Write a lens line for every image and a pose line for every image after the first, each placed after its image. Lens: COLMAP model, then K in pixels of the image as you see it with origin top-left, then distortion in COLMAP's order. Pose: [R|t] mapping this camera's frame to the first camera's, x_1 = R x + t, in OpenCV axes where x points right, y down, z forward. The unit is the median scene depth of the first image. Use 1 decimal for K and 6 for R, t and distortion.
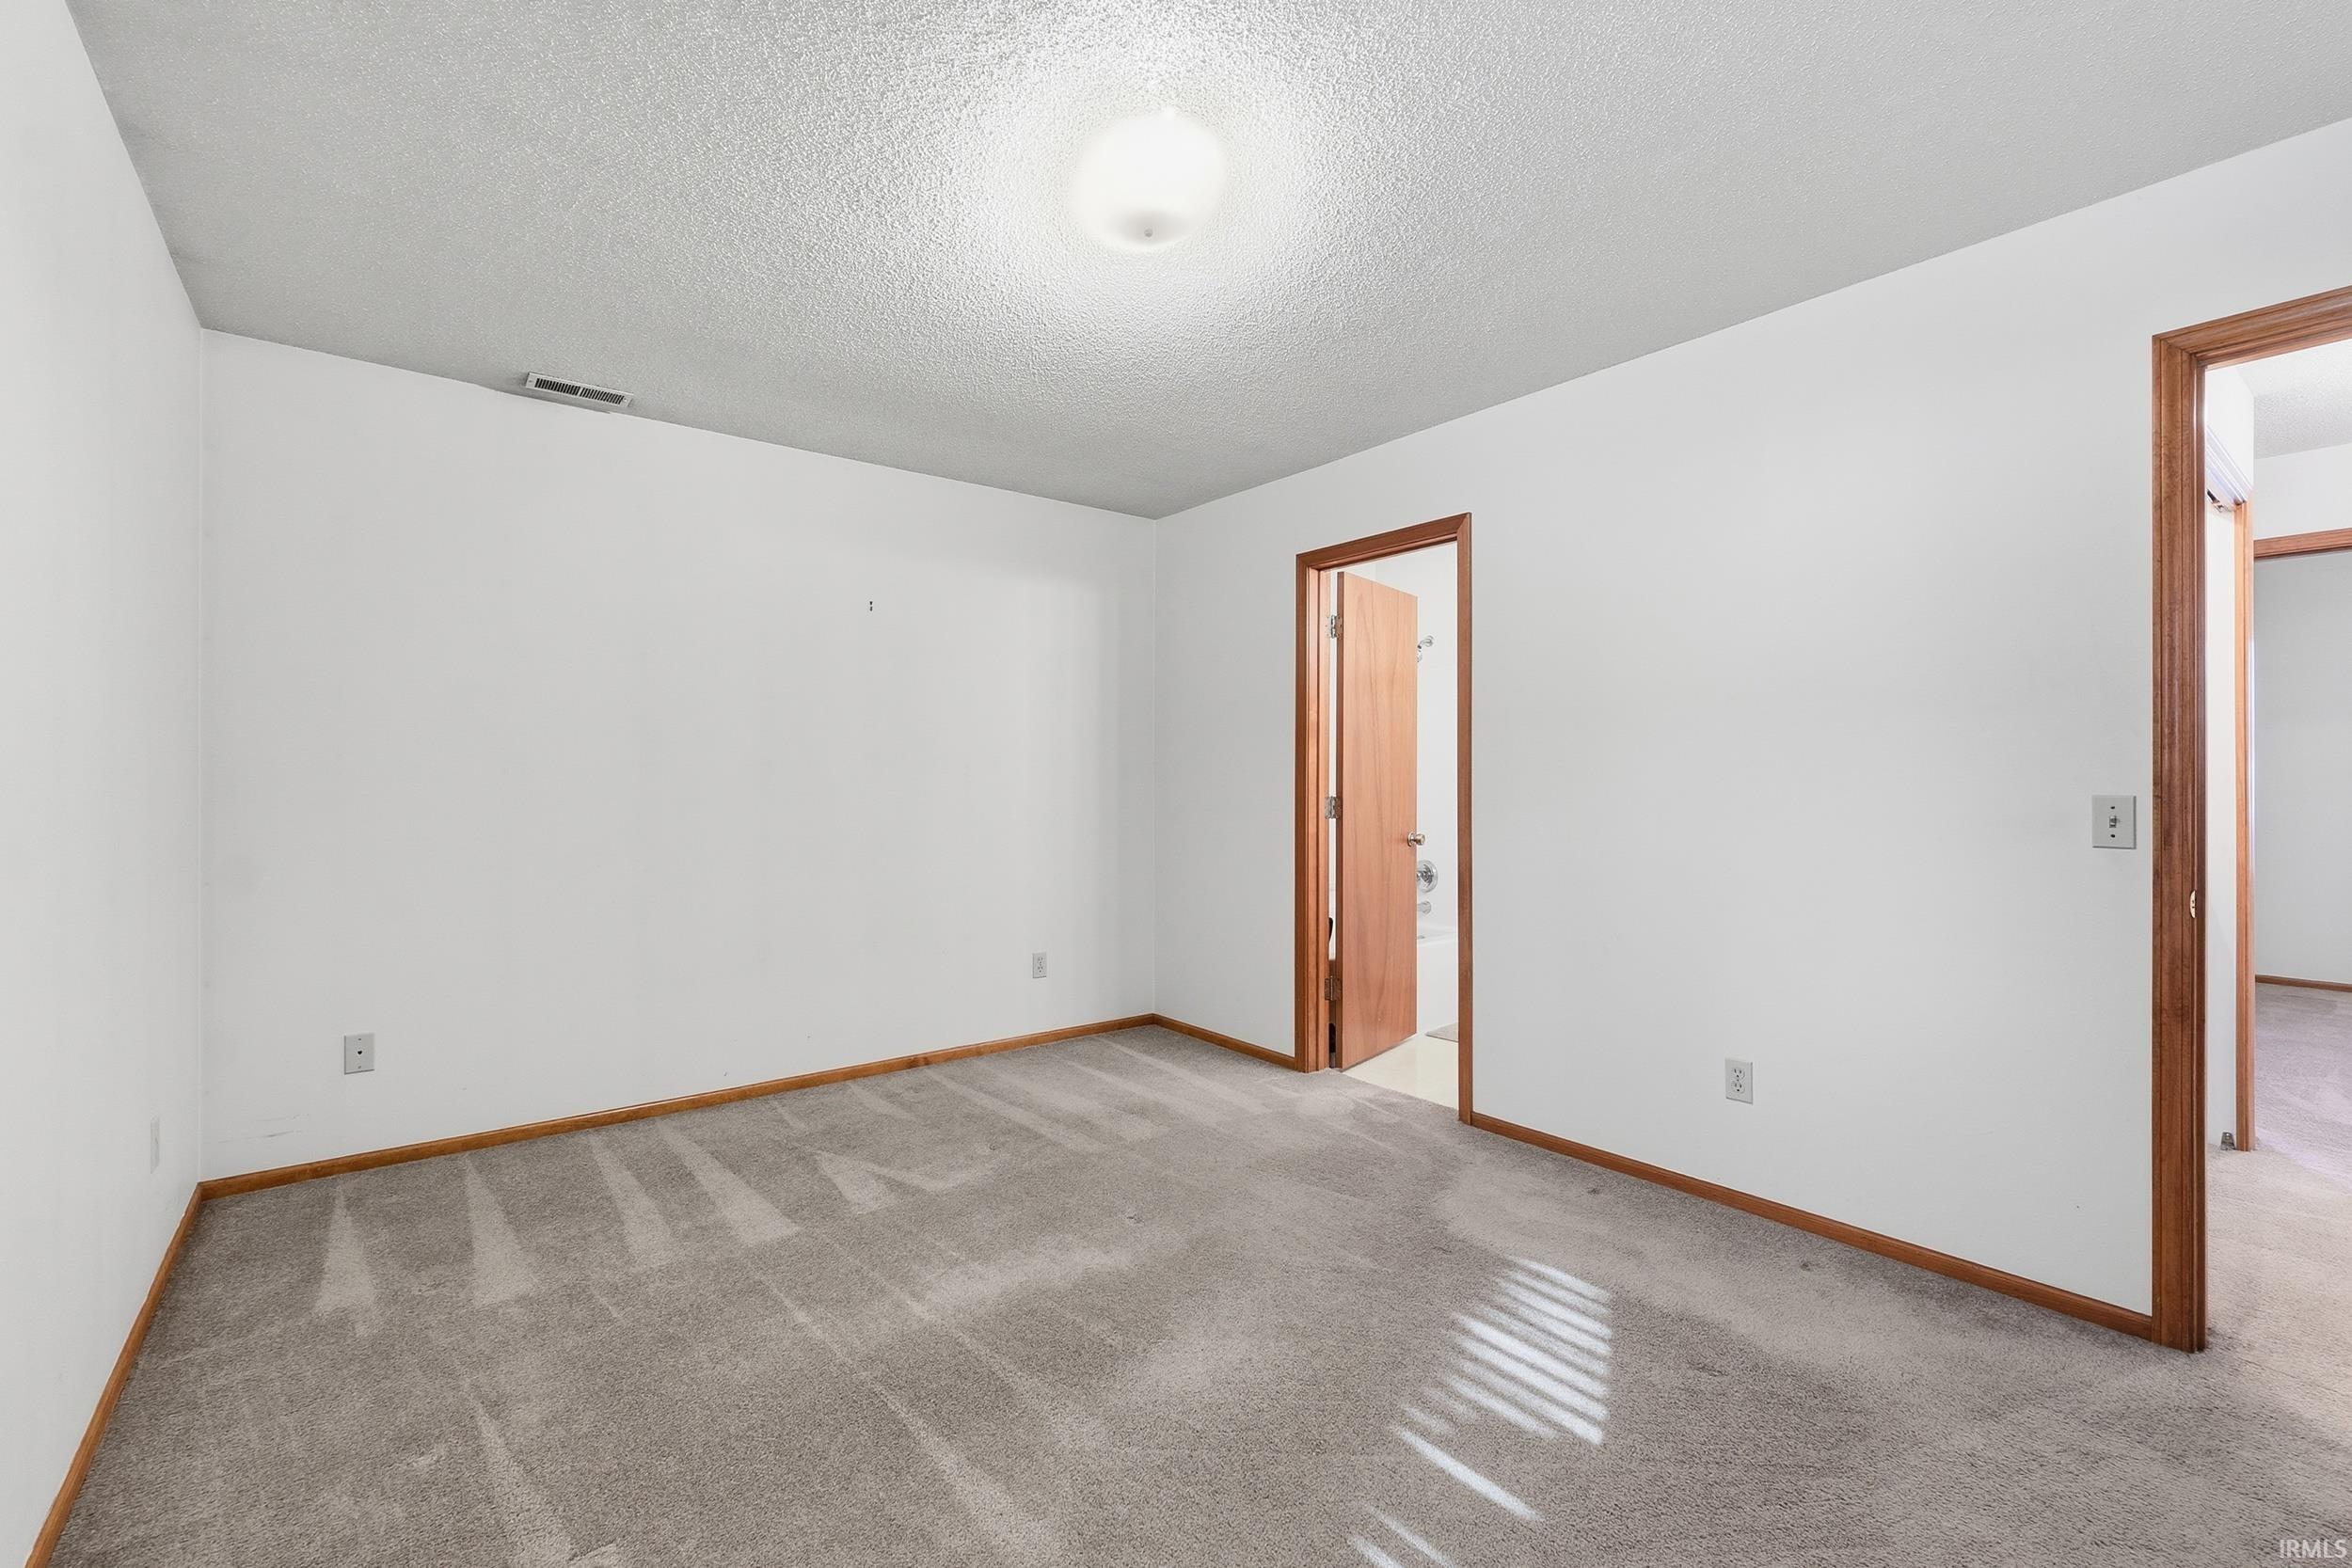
lens RADIAL K [[1014.8, 0, 1167.7], [0, 1014.8, 775.9], [0, 0, 1]] dist [0.001642, 0.000553]
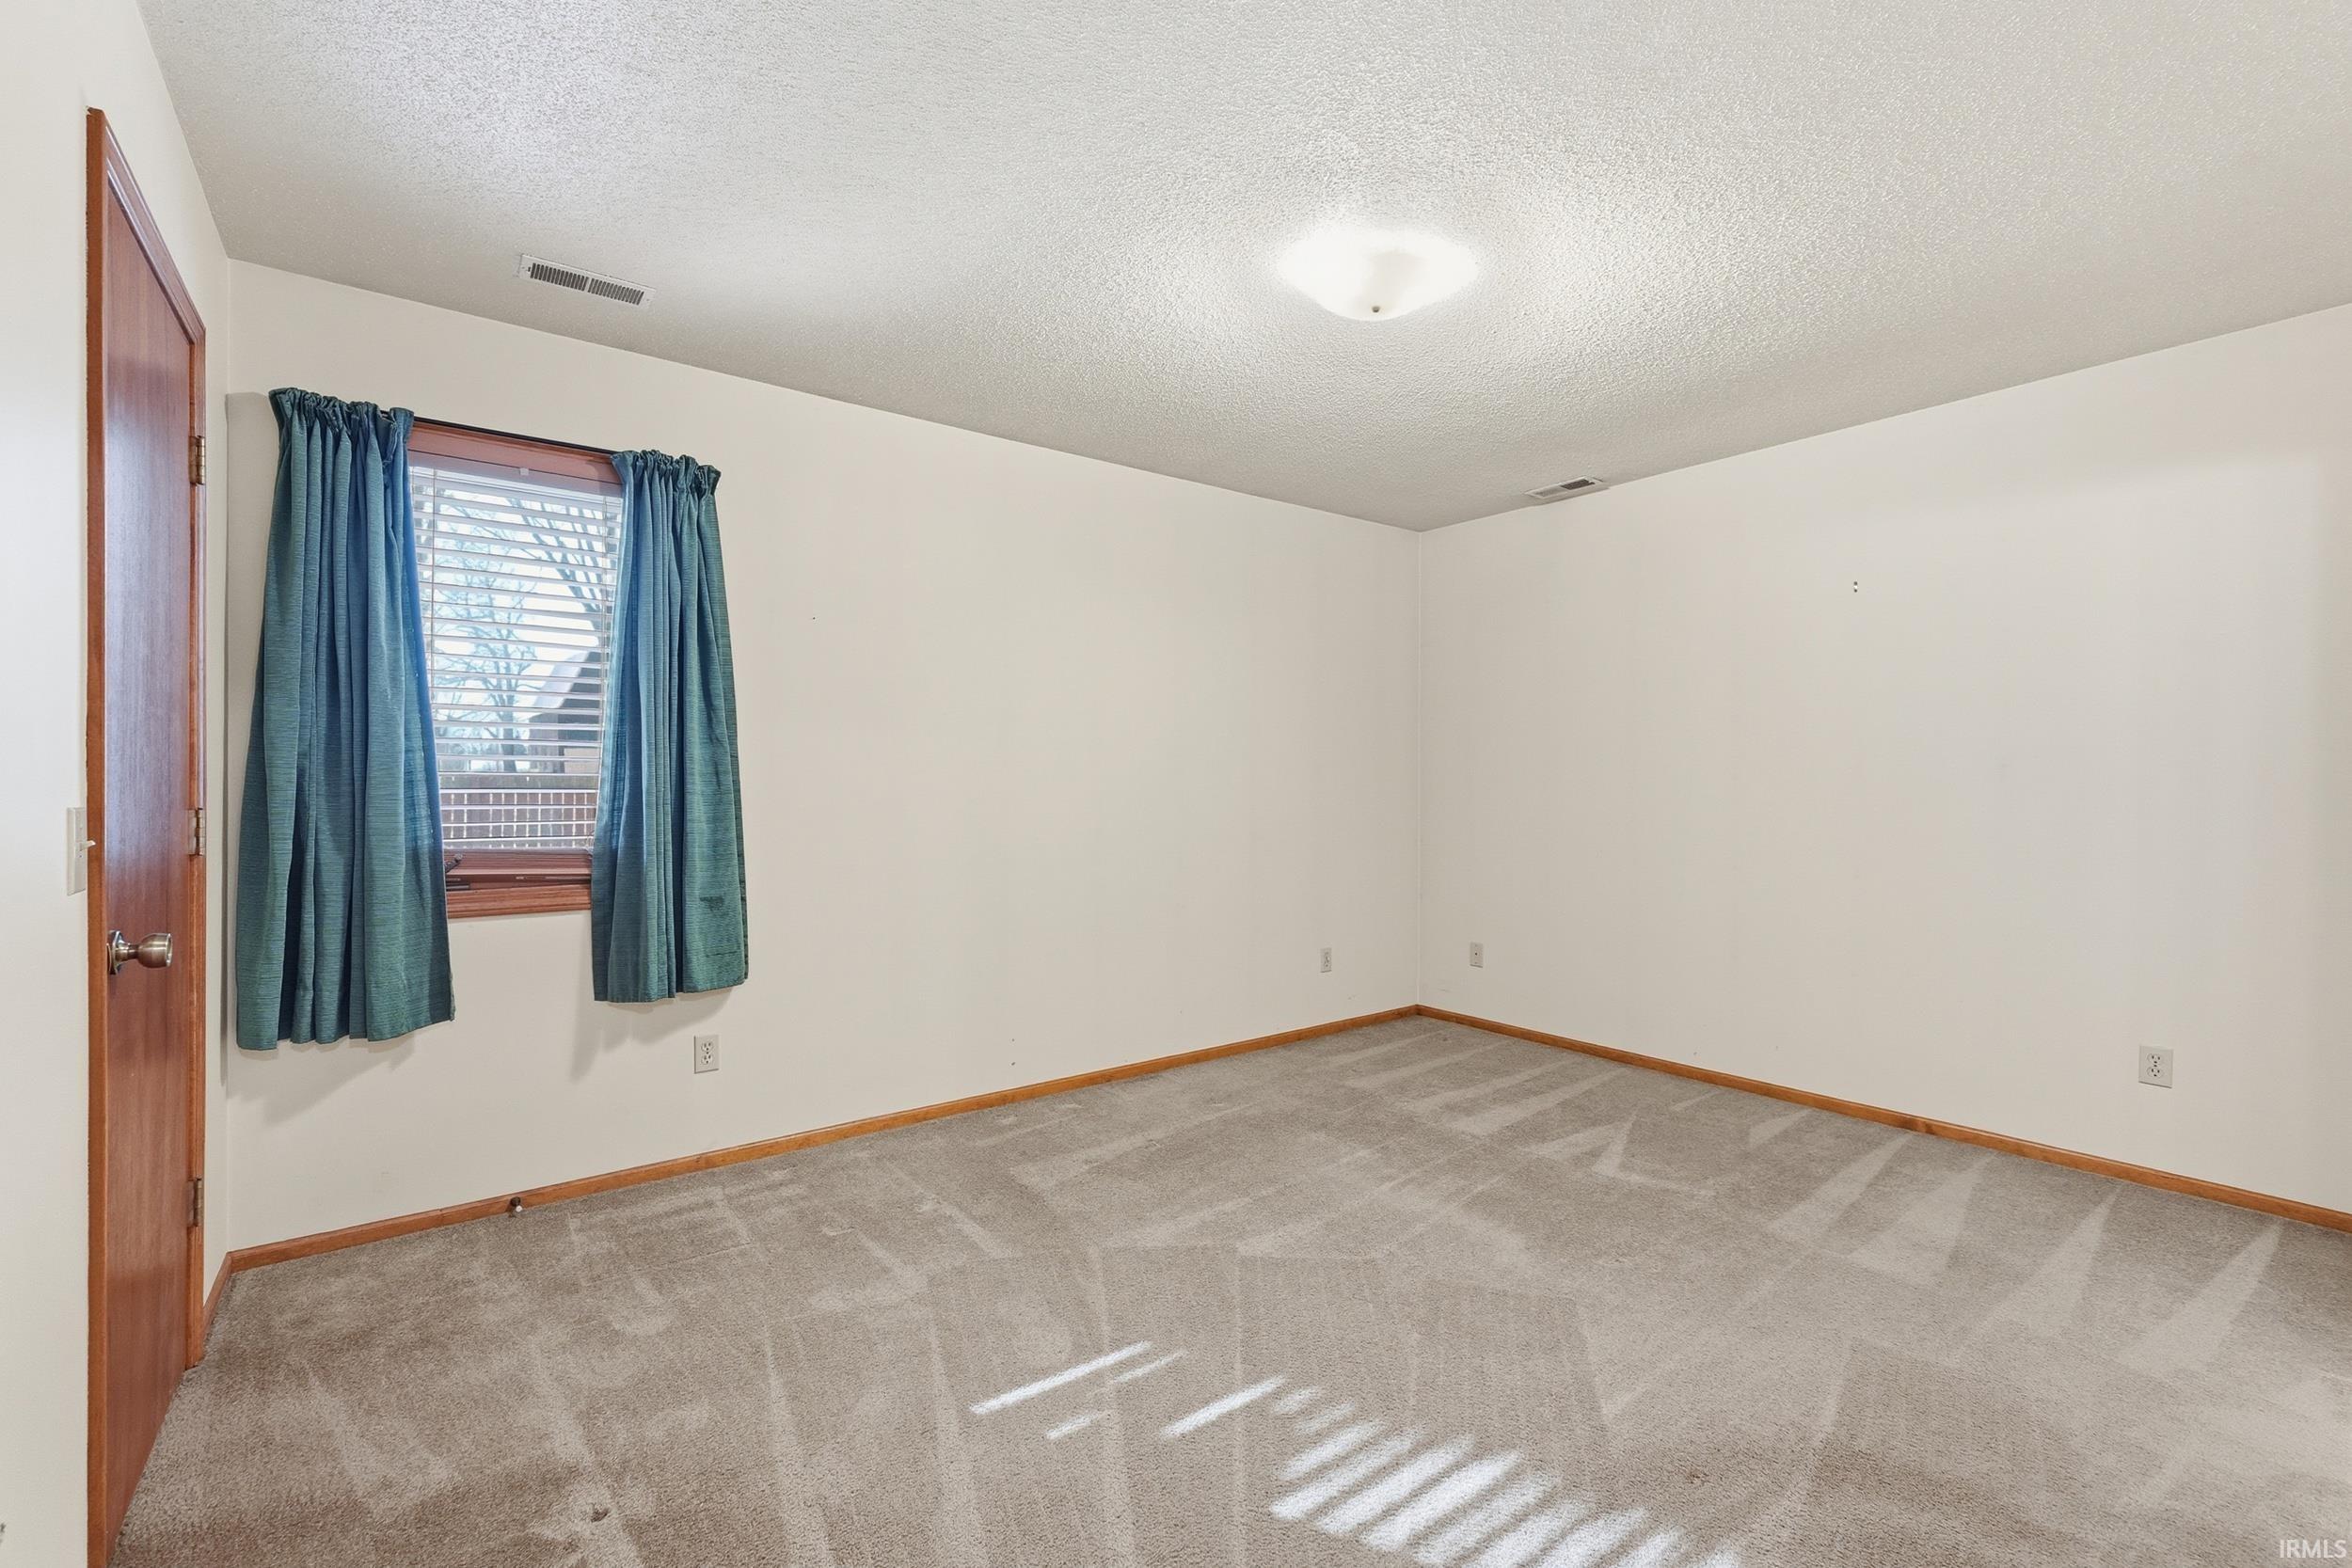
lens RADIAL K [[1014.8, 0, 1167.7], [0, 1014.8, 775.9], [0, 0, 1]] dist [0.001642, 0.000553]
pose [[-0.029183, -0.007496, -0.999546, 0.980544], [0.000578, 0.999972, -0.007516, 0.006261], [0.999574, -0.000797, -0.029178, 0.681139]]
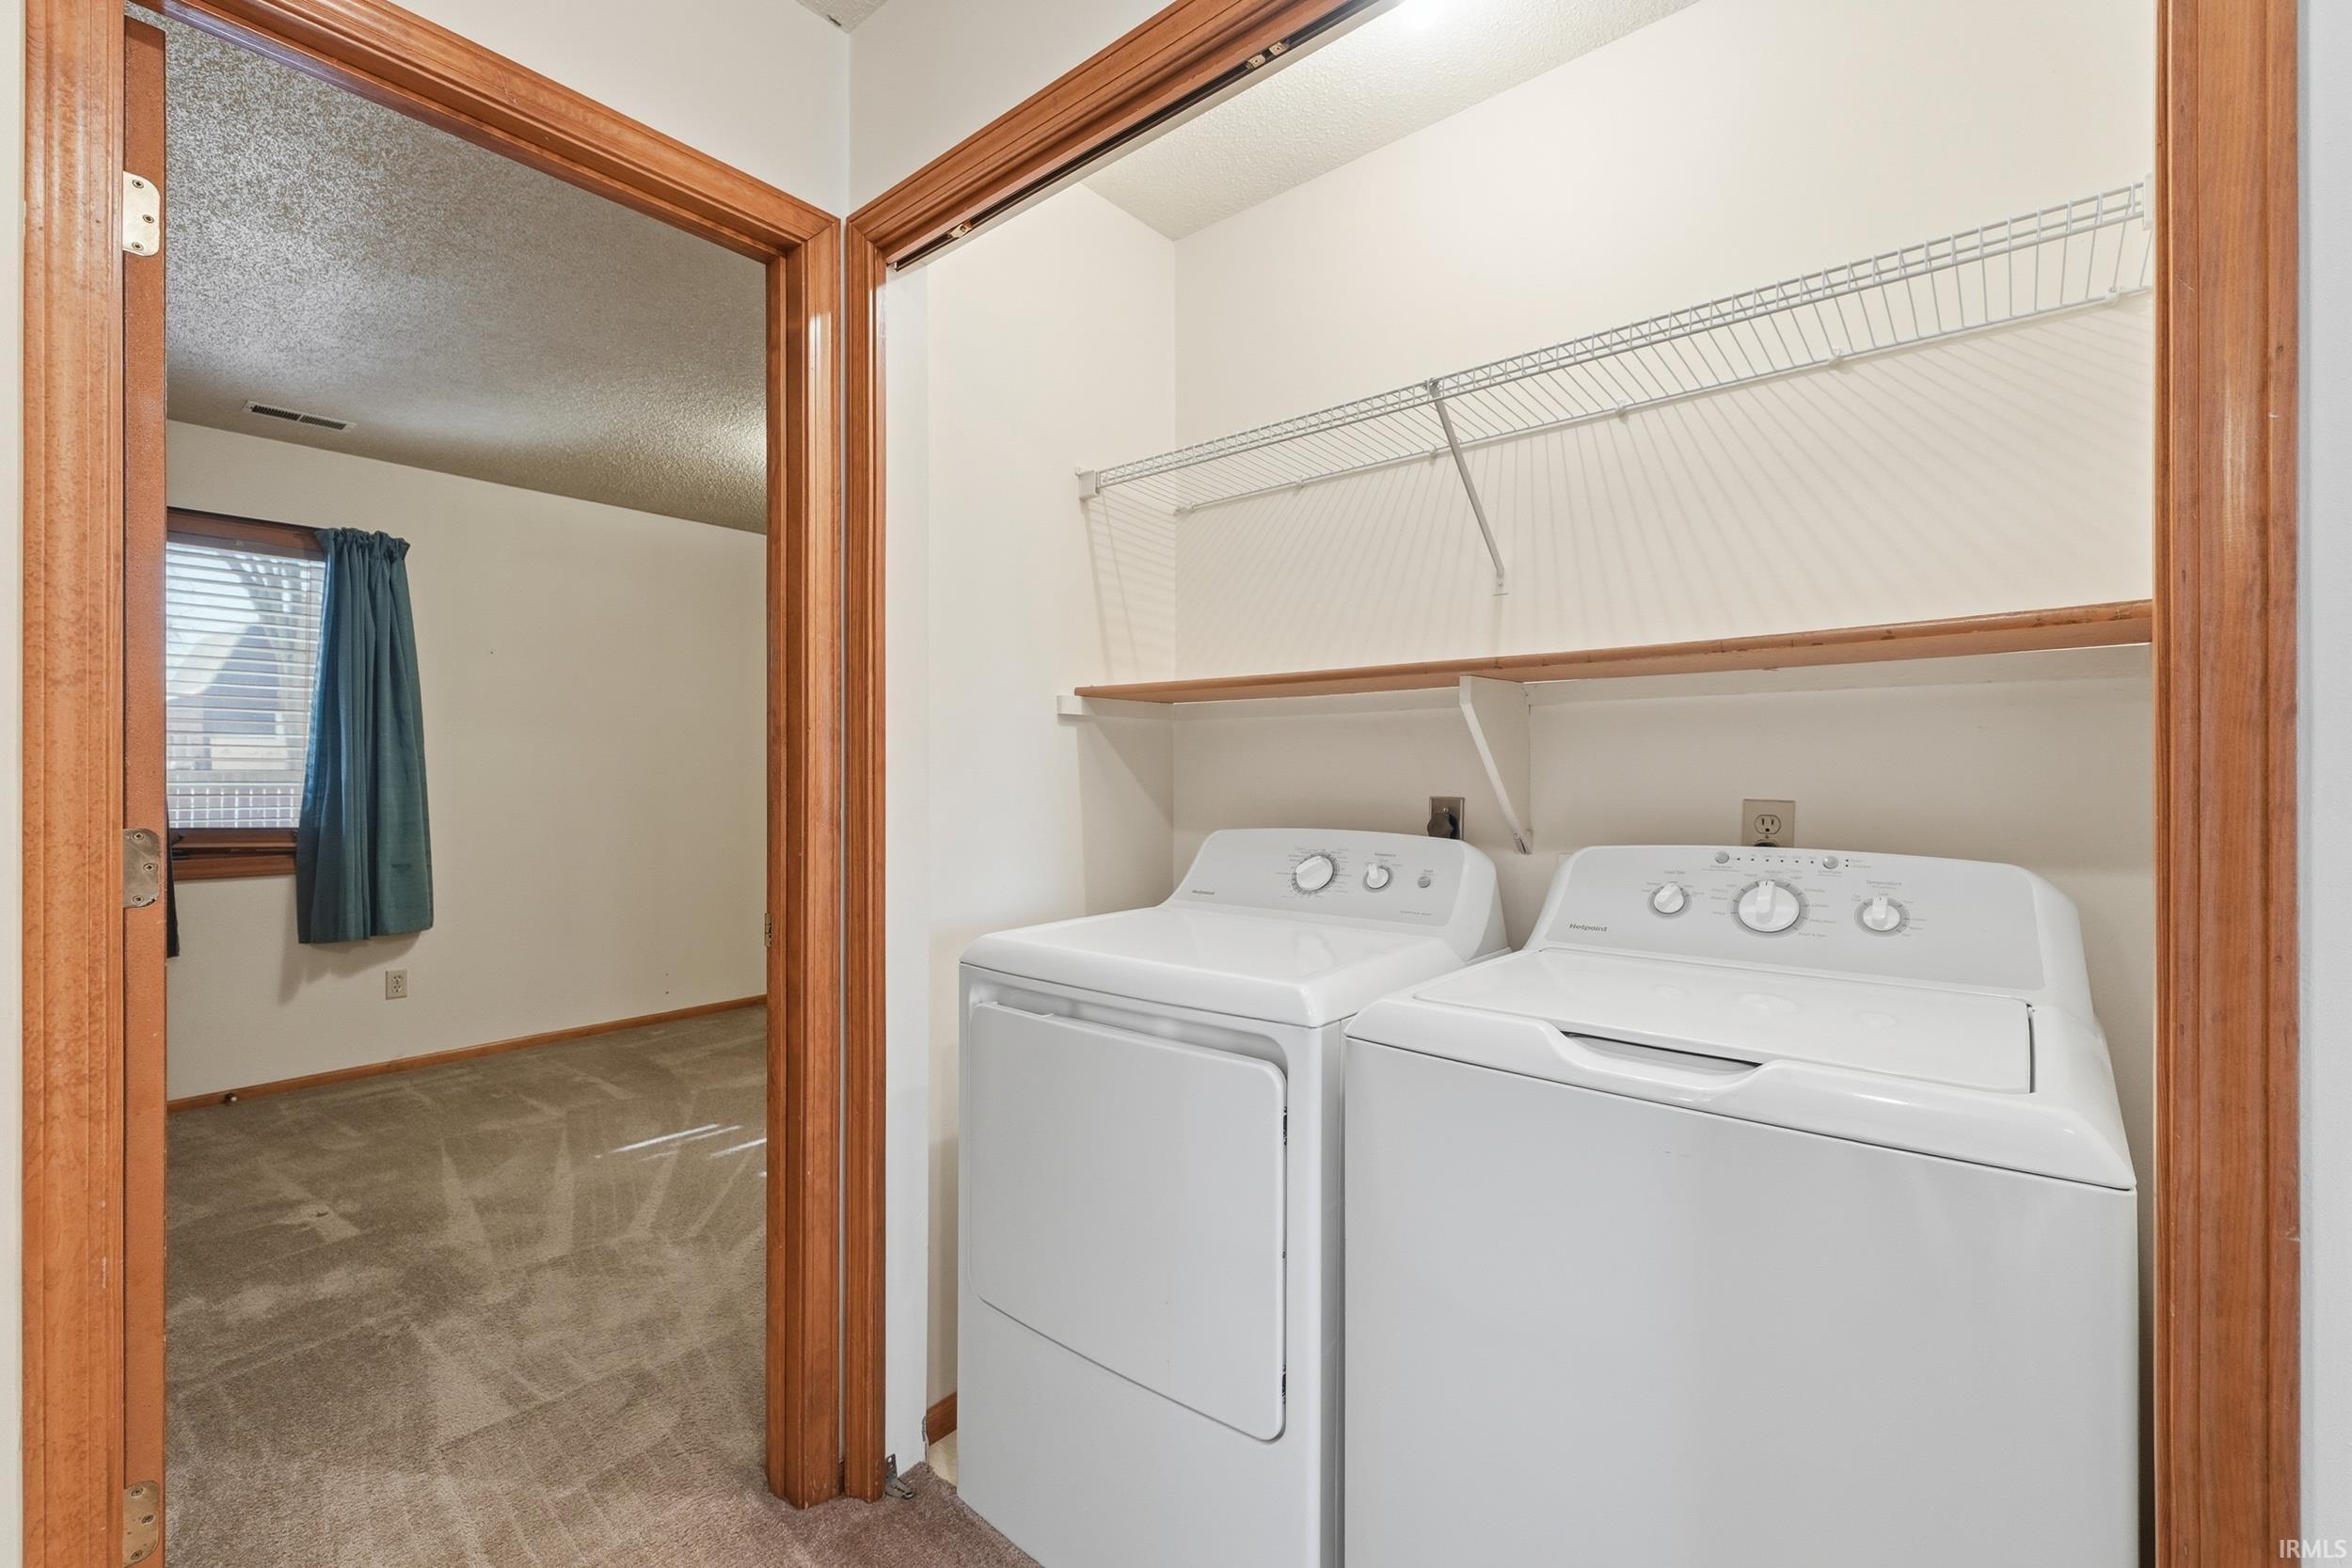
lens RADIAL K [[994.5, 0, 1175.5], [0, 994.5, 771.0], [0, 0, 1]] dist [-0.002850, -0.000500]
pose [[0.206006, -0.009373, -0.978506, 1.570815], [0.001317, 0.999956, -0.009302, 0.010117], [0.978550, 0.000627, 0.206010, 0.974709]]
